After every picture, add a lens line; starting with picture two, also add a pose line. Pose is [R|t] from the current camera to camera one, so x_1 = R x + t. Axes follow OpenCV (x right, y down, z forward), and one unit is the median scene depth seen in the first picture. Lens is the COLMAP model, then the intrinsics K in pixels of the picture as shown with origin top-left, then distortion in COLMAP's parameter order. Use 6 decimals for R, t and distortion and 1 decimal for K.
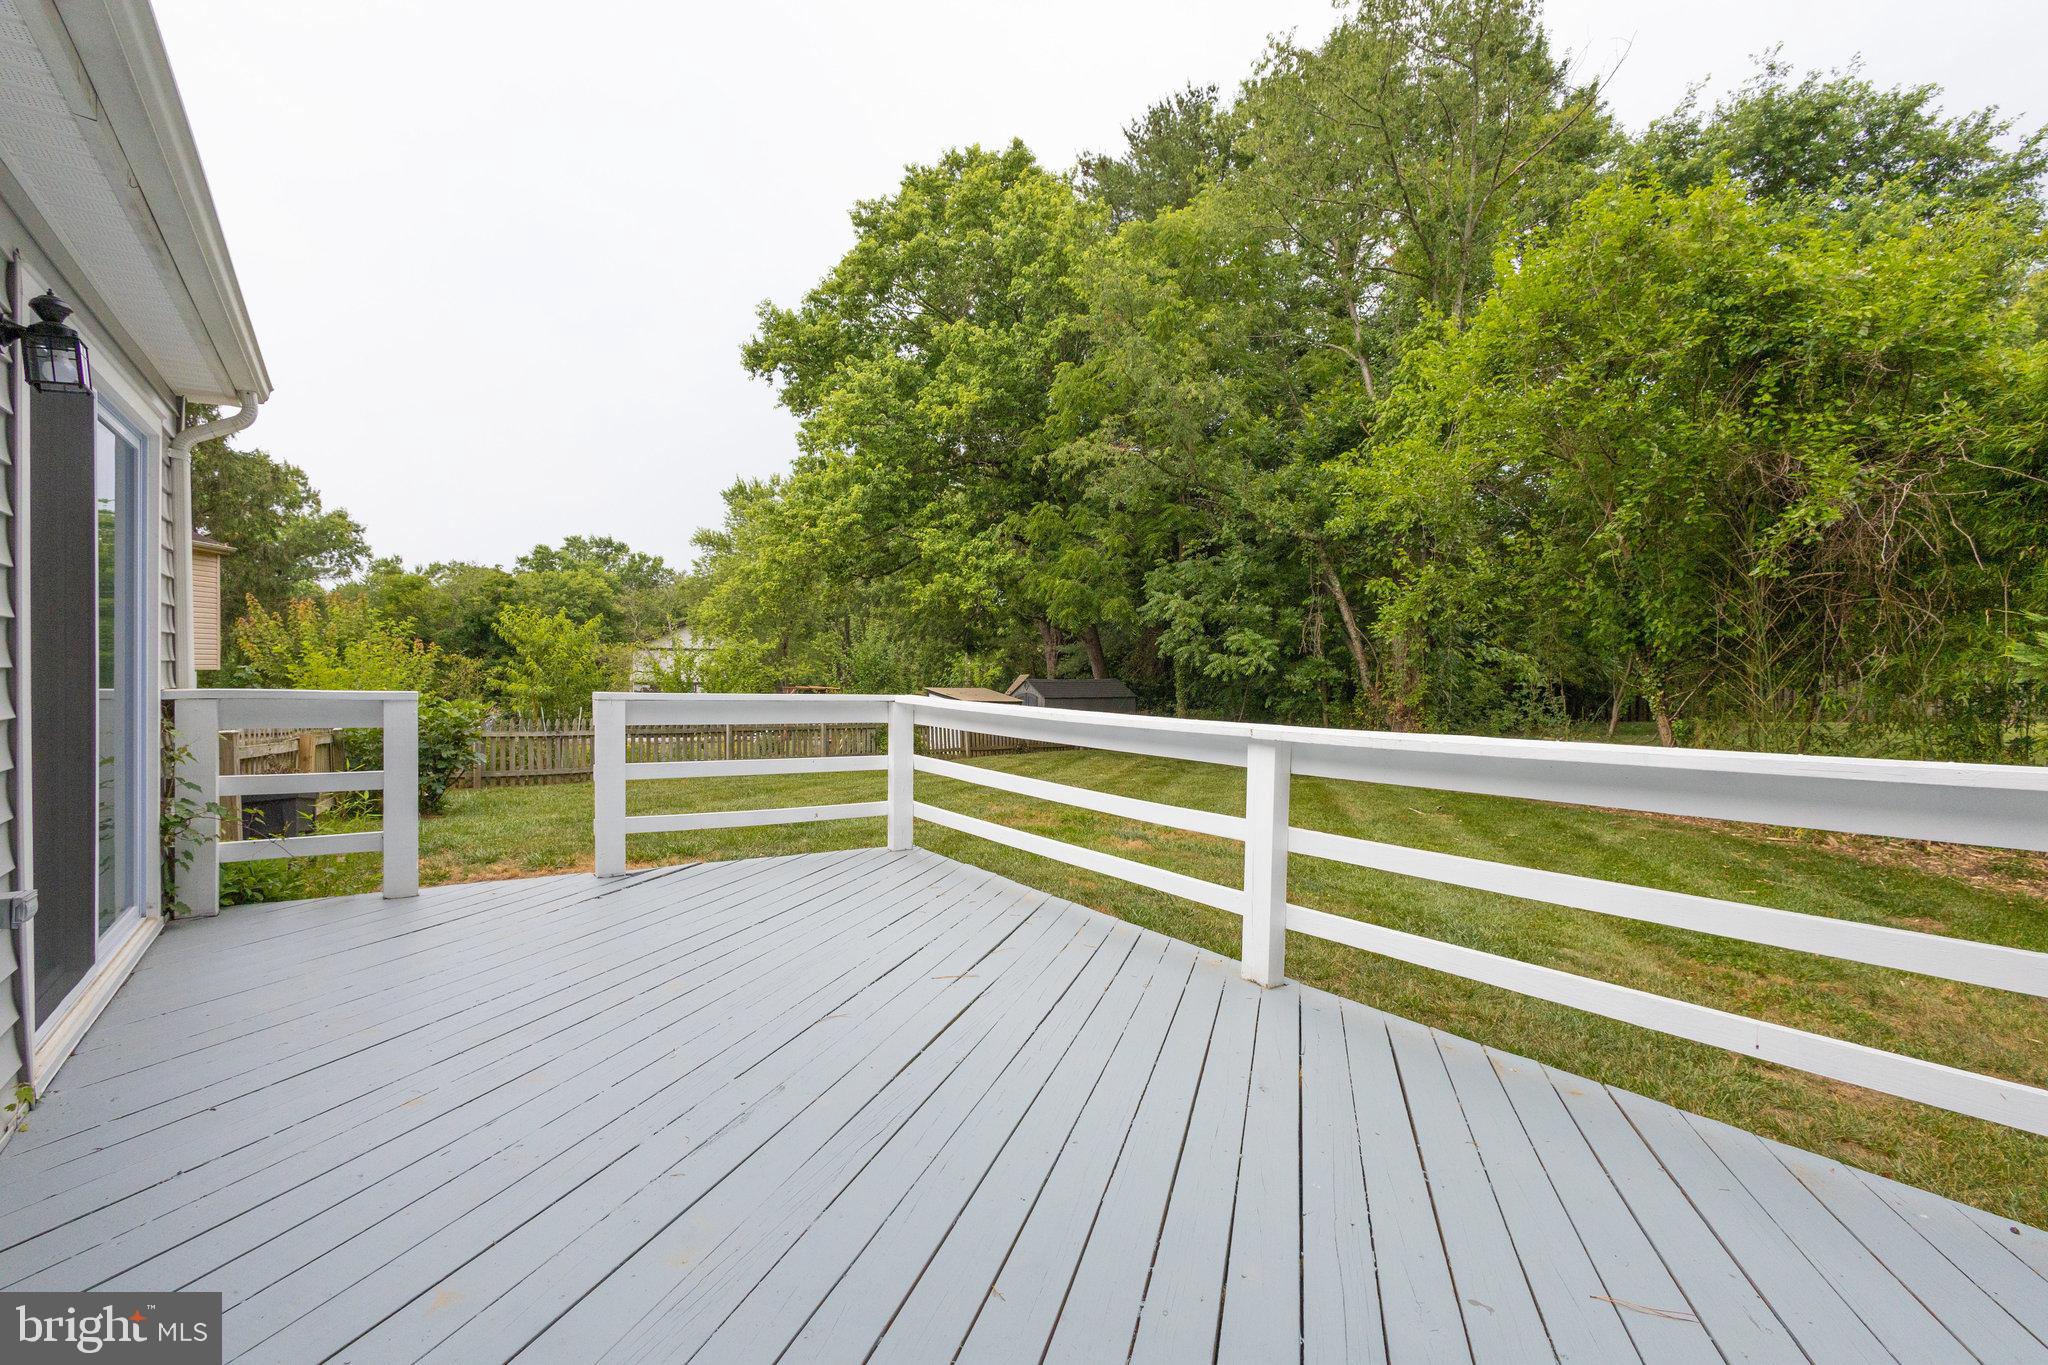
lens RADIAL K [[958.6, 0, 1022.1], [0, 958.6, 671.9], [0, 0, 1]] dist [0.006564, 0.001021]
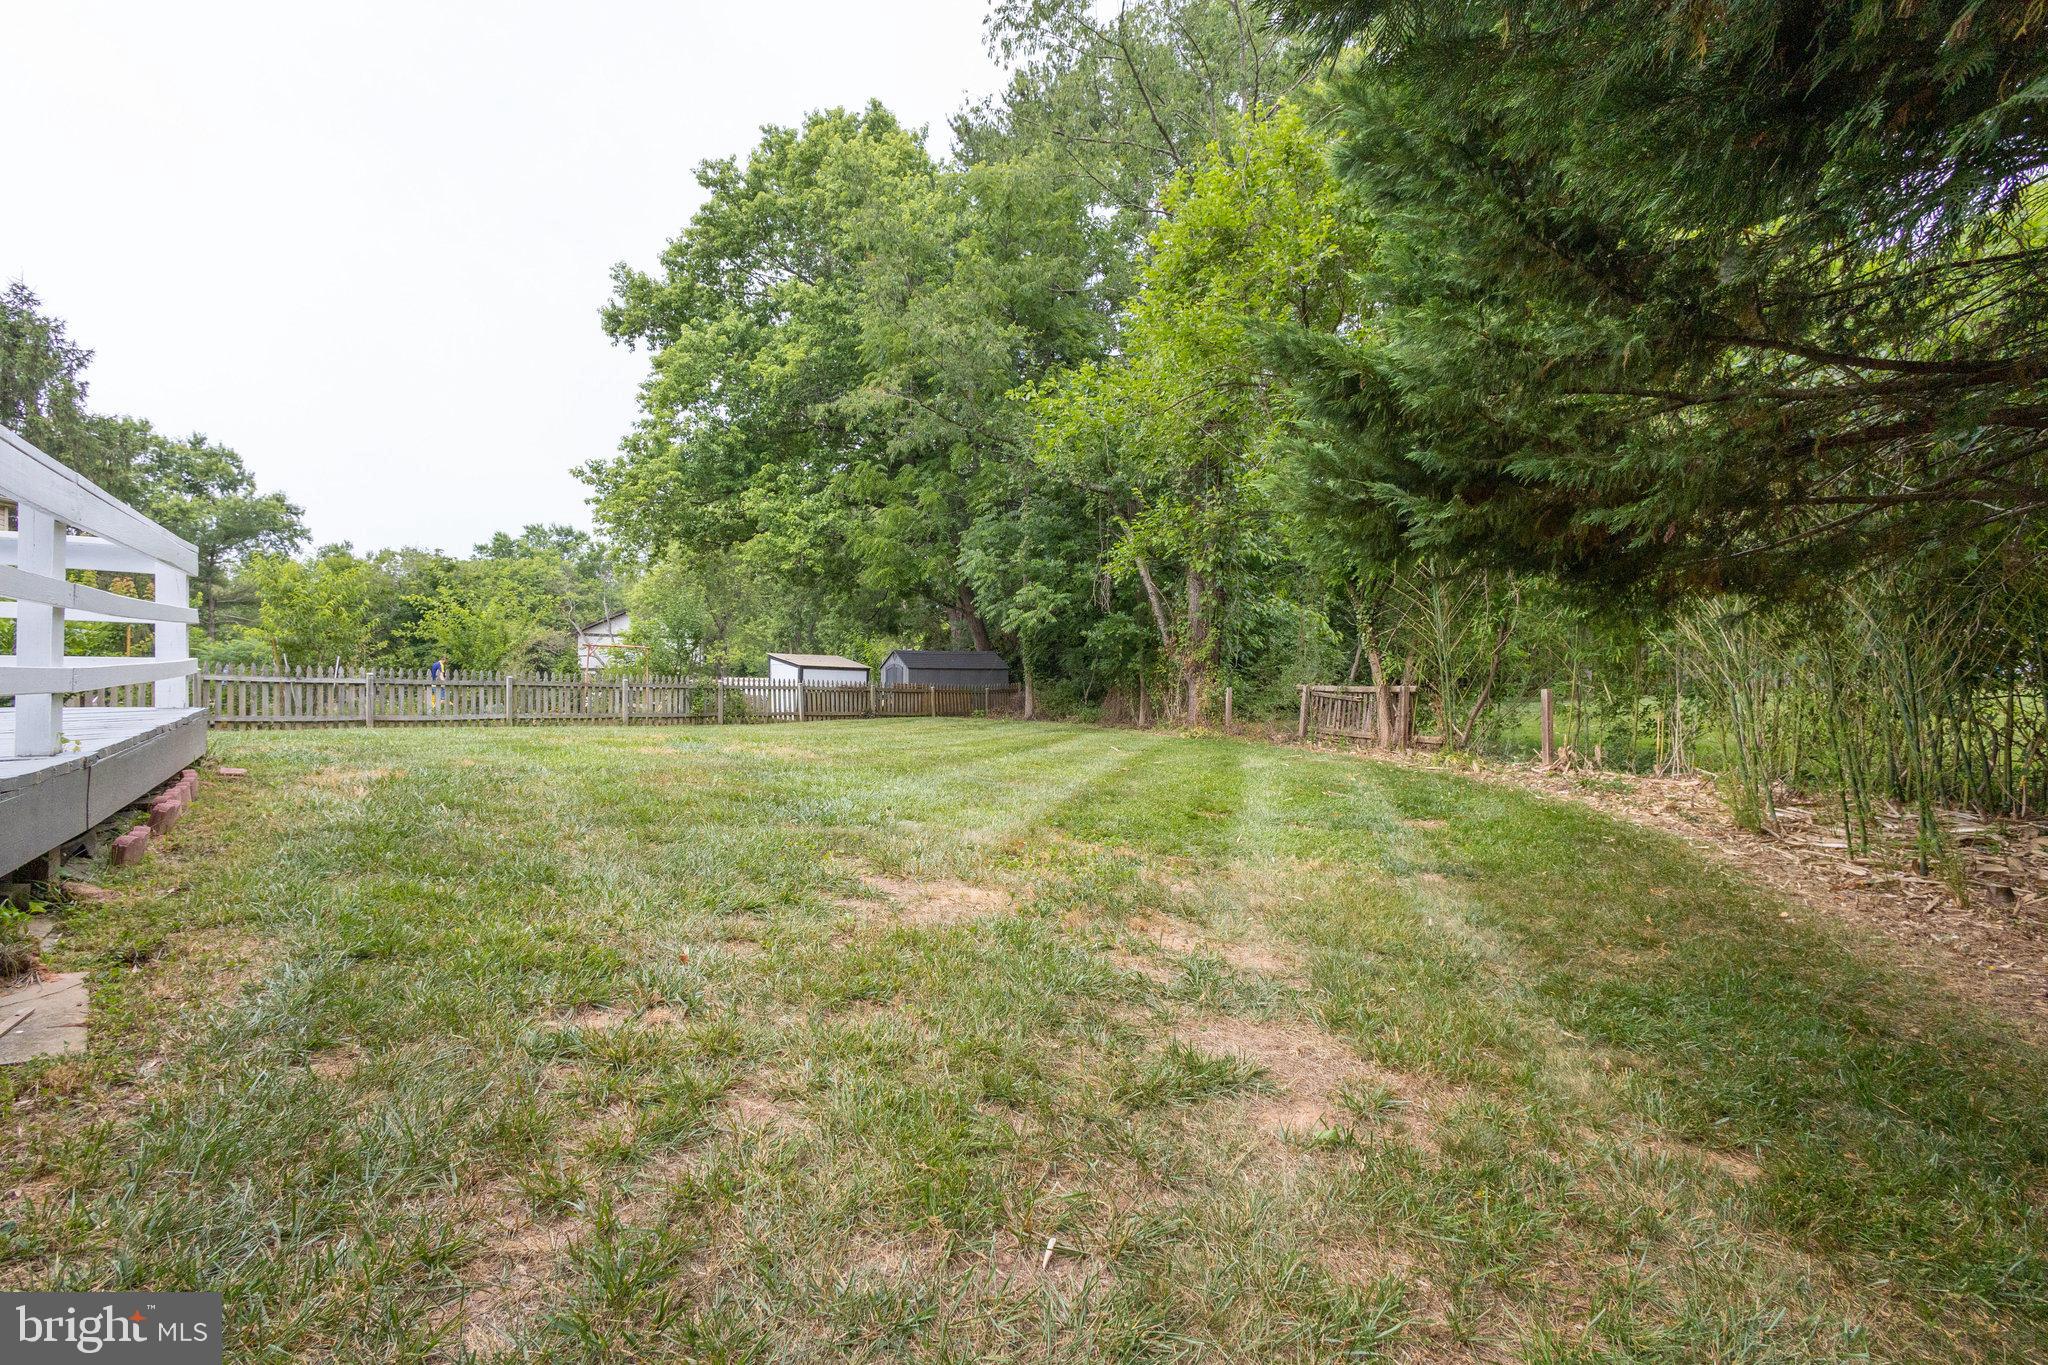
lens RADIAL K [[958.6, 0, 1024.9], [0, 958.6, 676.5], [0, 0, 1]] dist [0.006564, 0.001021]
pose [[0.999976, 0.002576, -0.006465, 0.156570], [-0.002542, 0.999983, 0.005302, 0.031678], [0.006479, -0.005285, 0.999965, 0.011922]]
